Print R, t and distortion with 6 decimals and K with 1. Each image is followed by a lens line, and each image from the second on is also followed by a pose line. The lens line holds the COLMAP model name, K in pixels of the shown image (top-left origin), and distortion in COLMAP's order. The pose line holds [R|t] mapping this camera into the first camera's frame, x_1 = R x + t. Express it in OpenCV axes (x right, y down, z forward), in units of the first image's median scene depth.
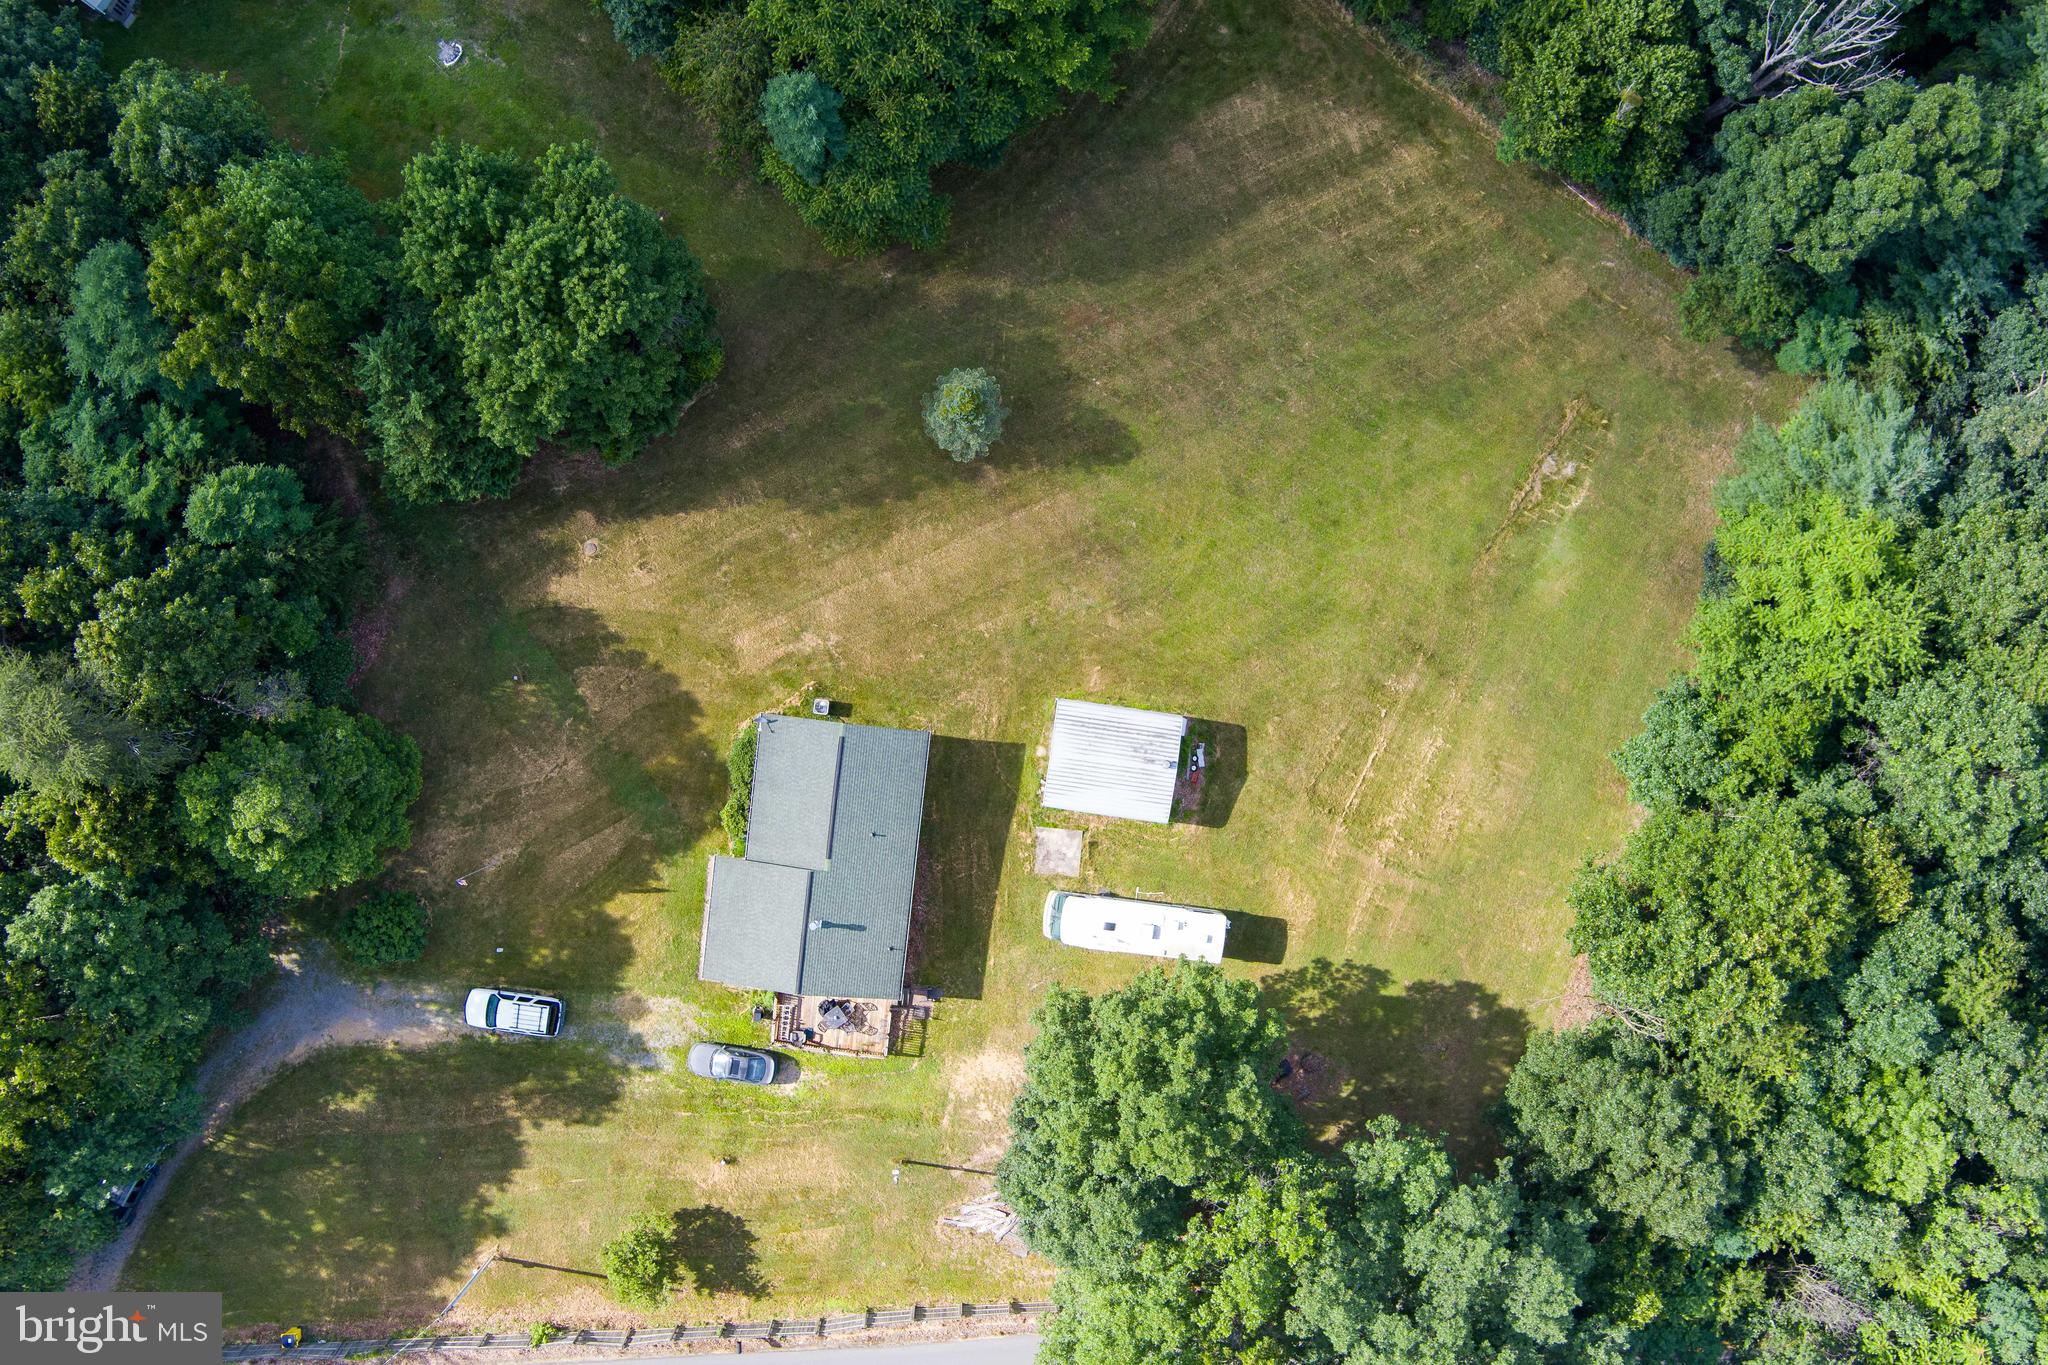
lens RADIAL K [[1663.9, 0, 1018.2], [0, 1663.9, 688.3], [0, 0, 1]] dist [-0.069030, 0.019341]
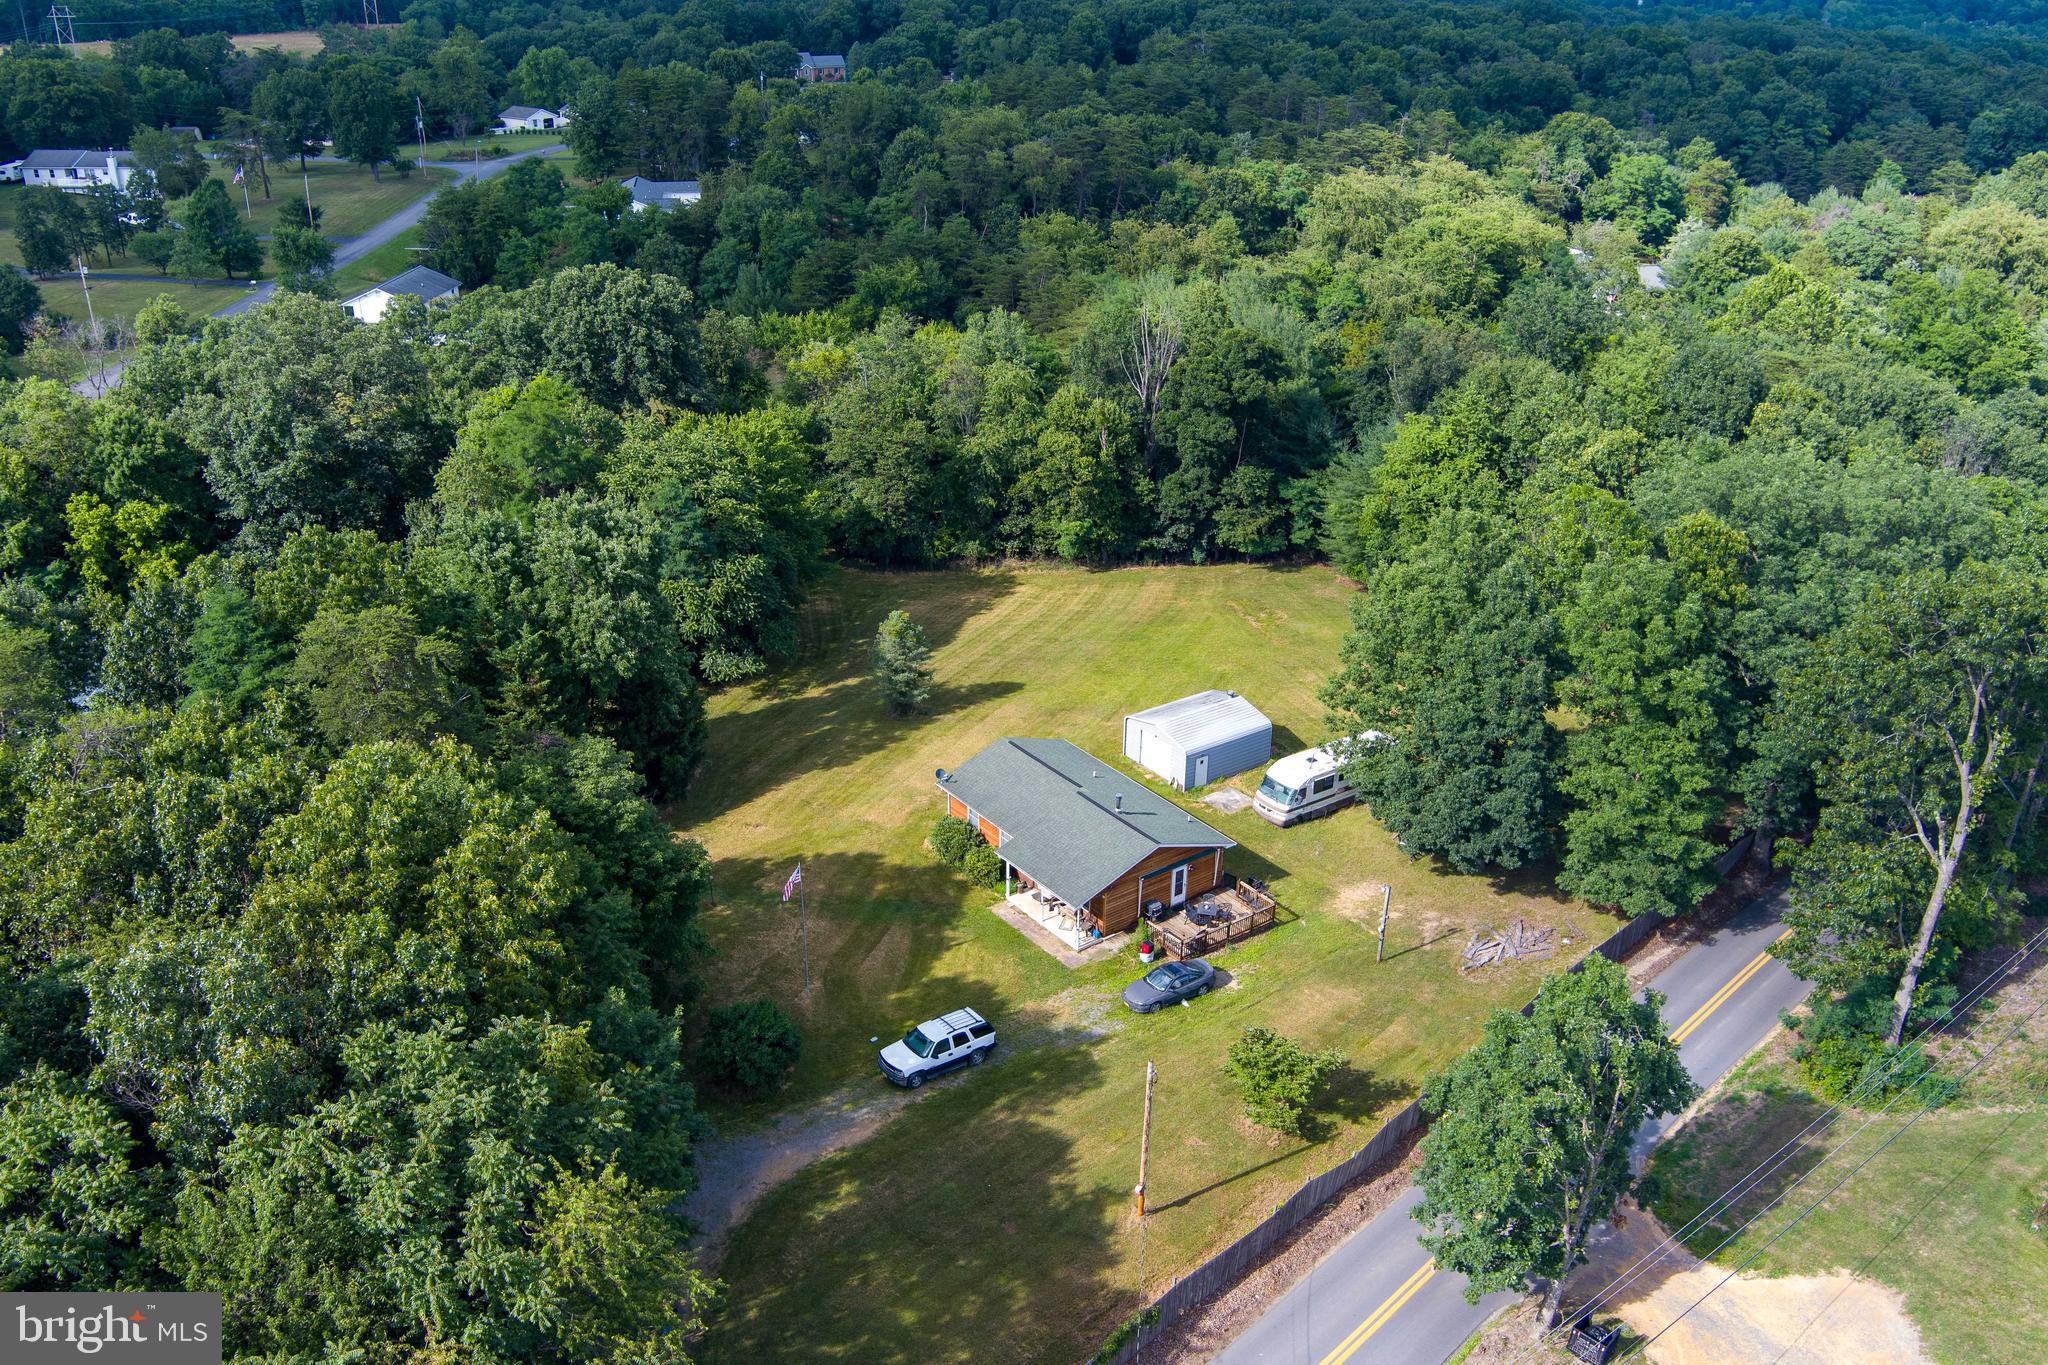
lens RADIAL K [[1663.9, 0, 1018.9], [0, 1663.9, 689.7], [0, 0, 1]] dist [-0.069030, 0.019341]
pose [[0.733506, -0.295266, 0.612198, -0.718367], [0.679663, 0.311874, -0.663922, 0.704814], [0.005105, 0.903080, 0.429443, 0.492353]]
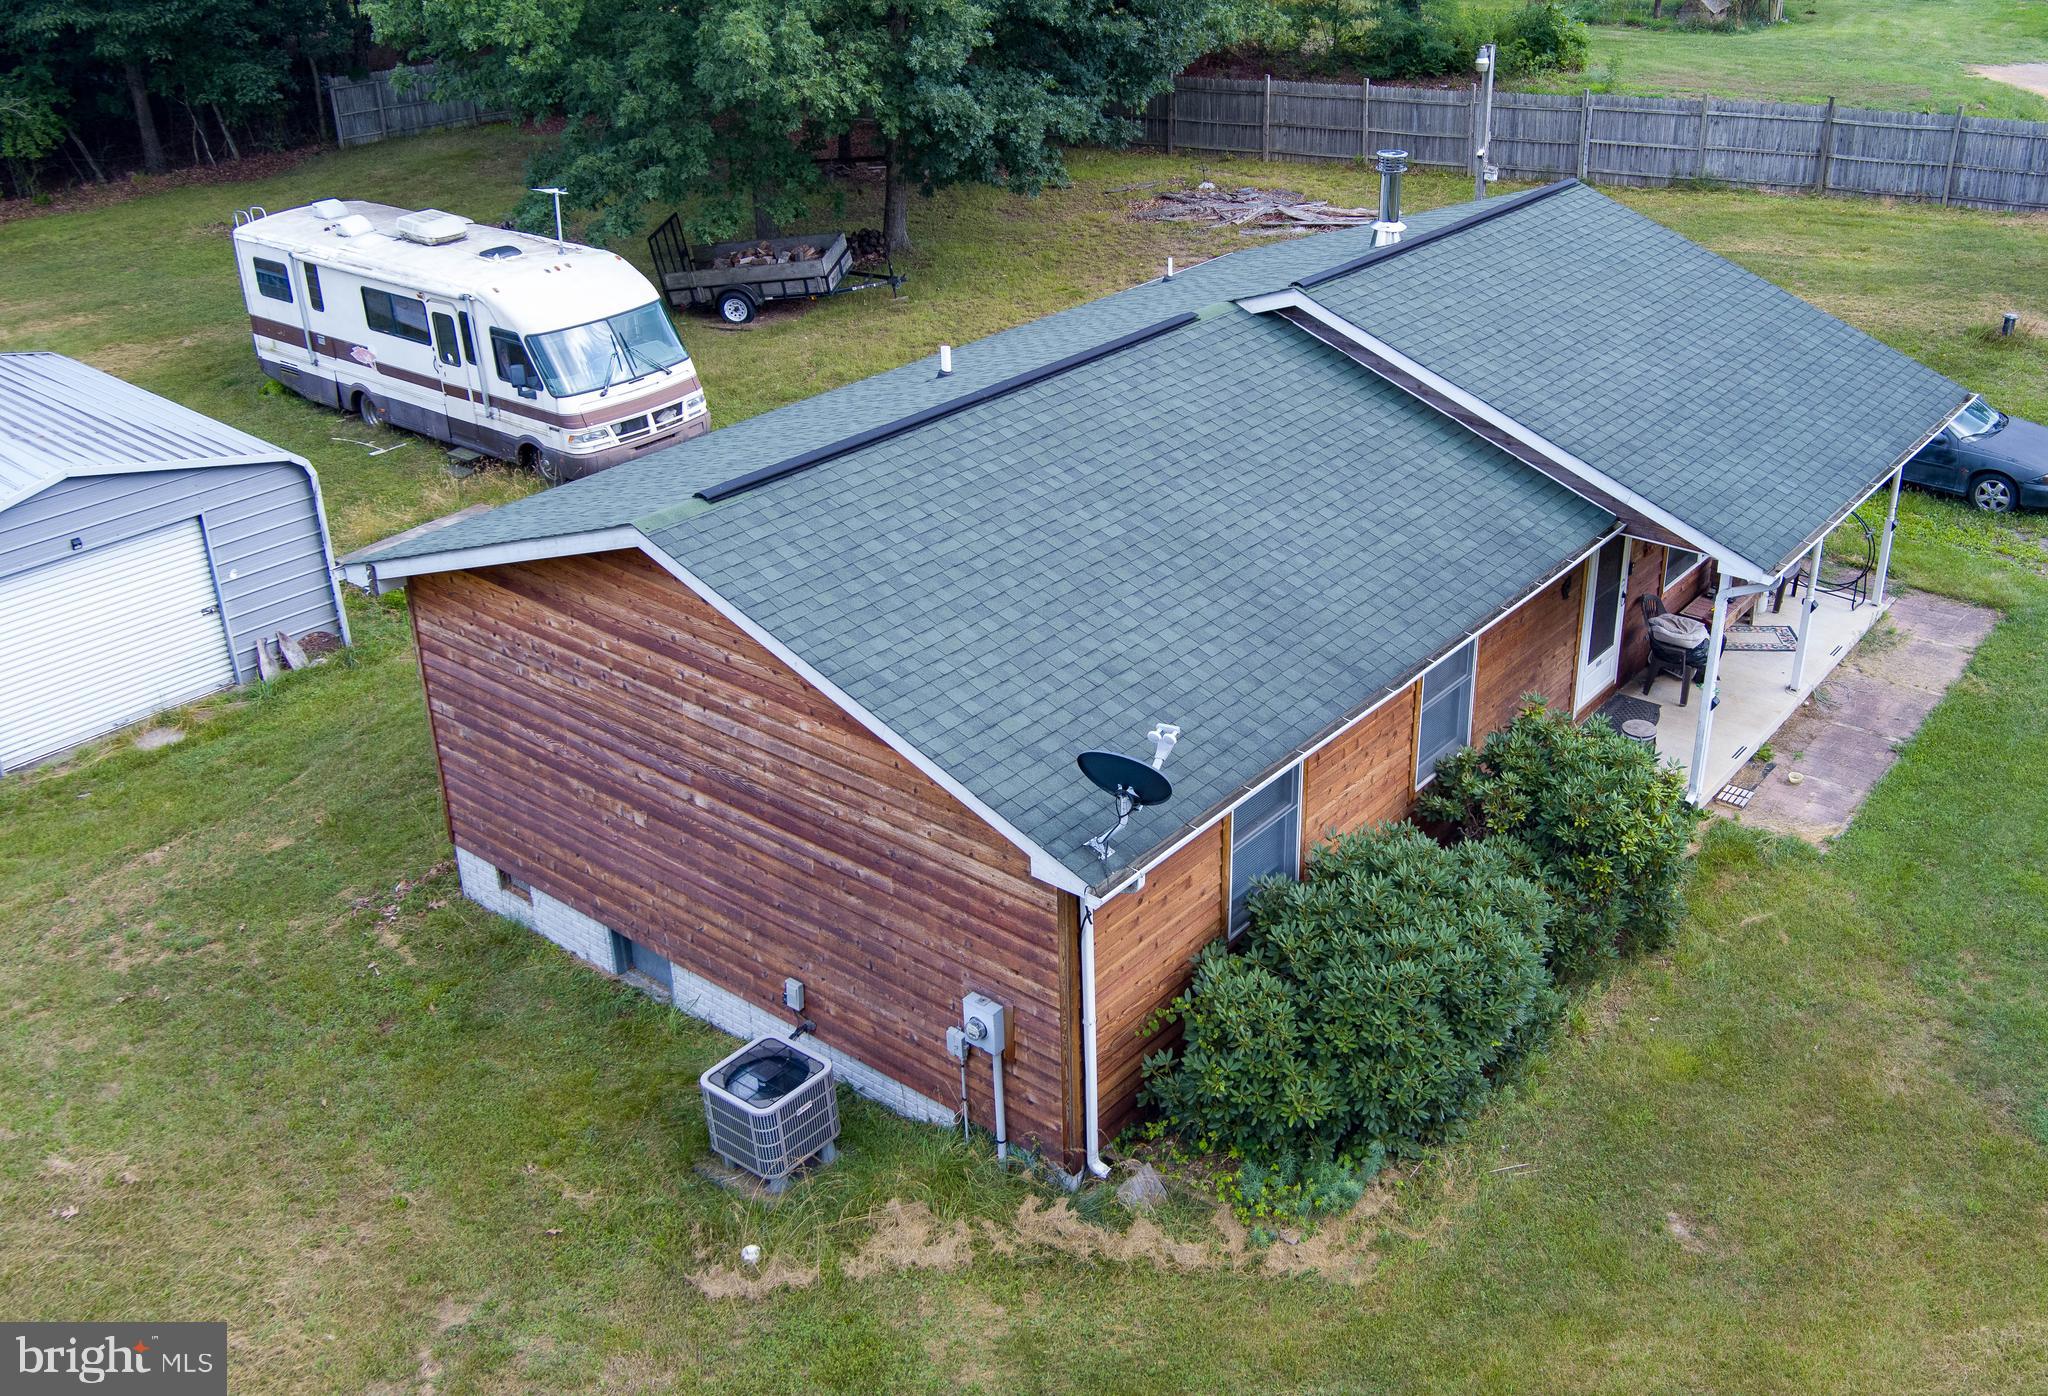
lens RADIAL K [[1924.6, 0, 1174.1], [0, 1924.6, 607.4], [0, 0, 1]] dist [-0.055150, 0.000000]
pose [[-0.864446, -0.223423, 0.450350, -0.214418], [0.502633, -0.366926, 0.782768, -0.085056], [-0.009643, 0.903022, 0.429487, 0.899882]]
